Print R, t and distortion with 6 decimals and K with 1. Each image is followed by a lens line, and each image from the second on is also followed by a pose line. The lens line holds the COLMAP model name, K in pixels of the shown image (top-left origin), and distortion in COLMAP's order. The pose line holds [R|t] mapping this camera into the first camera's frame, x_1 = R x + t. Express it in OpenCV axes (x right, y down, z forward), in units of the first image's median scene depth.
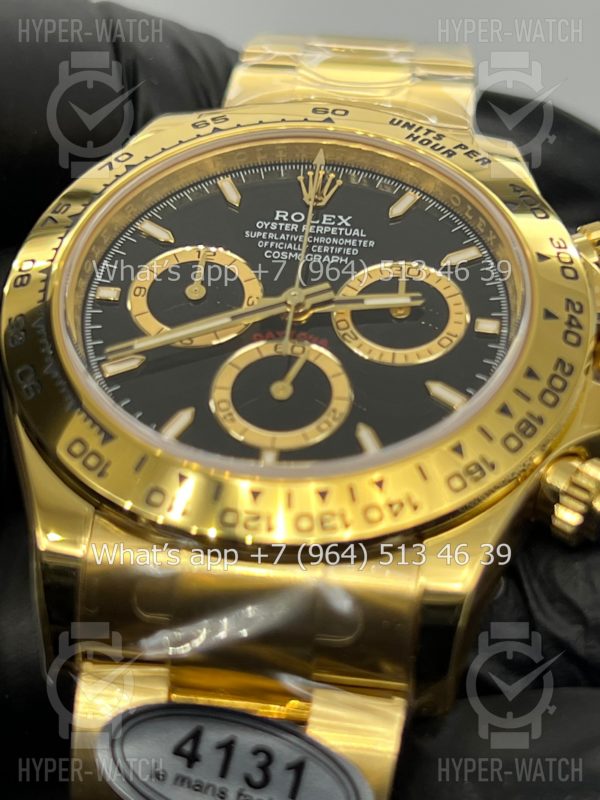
lens RADIAL K [[1965.3, 0, 300.0], [0, 1965.3, 400.0], [0, 0, 1]] dist [0.257551, -0.020787]
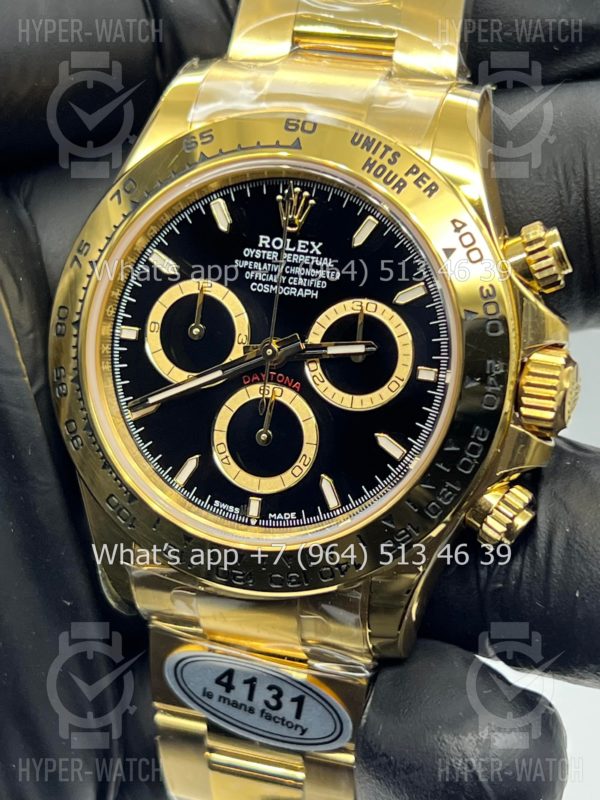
lens RADIAL K [[1860.0, 0, 301.4], [0, 1860.0, 420.7], [0, 0, 1]] dist [0.306483, -0.729723]
pose [[0.968191, 0.004815, -0.250166, 0.295377], [0.156091, 0.769790, 0.618918, -0.707477], [0.195555, -0.638279, 0.744552, 0.112395]]
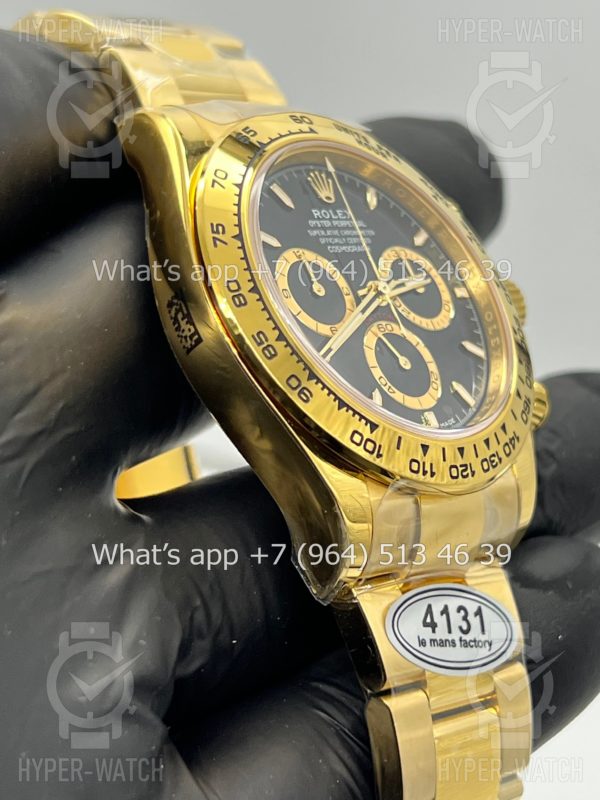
lens RADIAL K [[1860.0, 0, 301.4], [0, 1860.0, 420.7], [0, 0, 1]] dist [0.306483, -0.729723]
pose [[0.607183, -0.180239, 0.773849, -1.013893], [-0.032418, 0.967501, 0.250779, -0.275471], [-0.793900, -0.177356, 0.581608, 0.270566]]
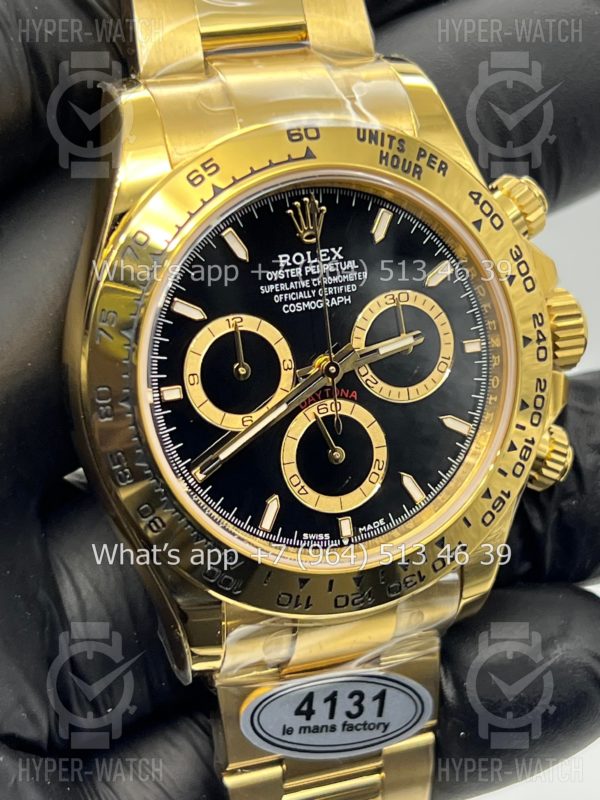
lens RADIAL K [[1860.0, 0, 301.4], [0, 1860.0, 420.7], [0, 0, 1]] dist [0.306483, -0.729723]
pose [[0.899979, -0.287468, 0.327720, -0.380673], [-0.035926, 0.700299, 0.712945, -0.799301], [-0.434451, -0.653409, 0.619927, 0.285230]]
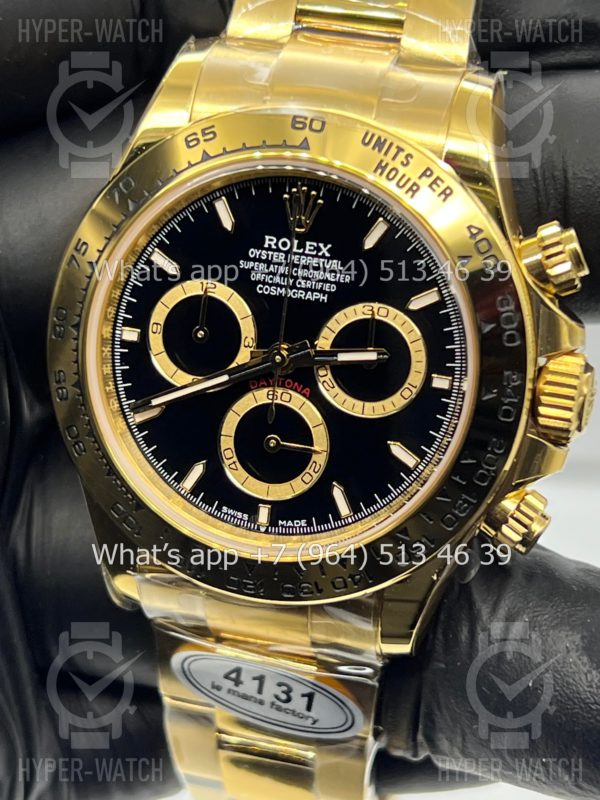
lens RADIAL K [[1860.0, 0, 301.4], [0, 1860.0, 420.7], [0, 0, 1]] dist [0.306483, -0.729723]
pose [[0.976985, 0.017654, -0.212574, 0.241687], [0.140781, 0.695323, 0.704774, -0.788326], [0.160250, -0.718481, 0.676835, 0.208609]]
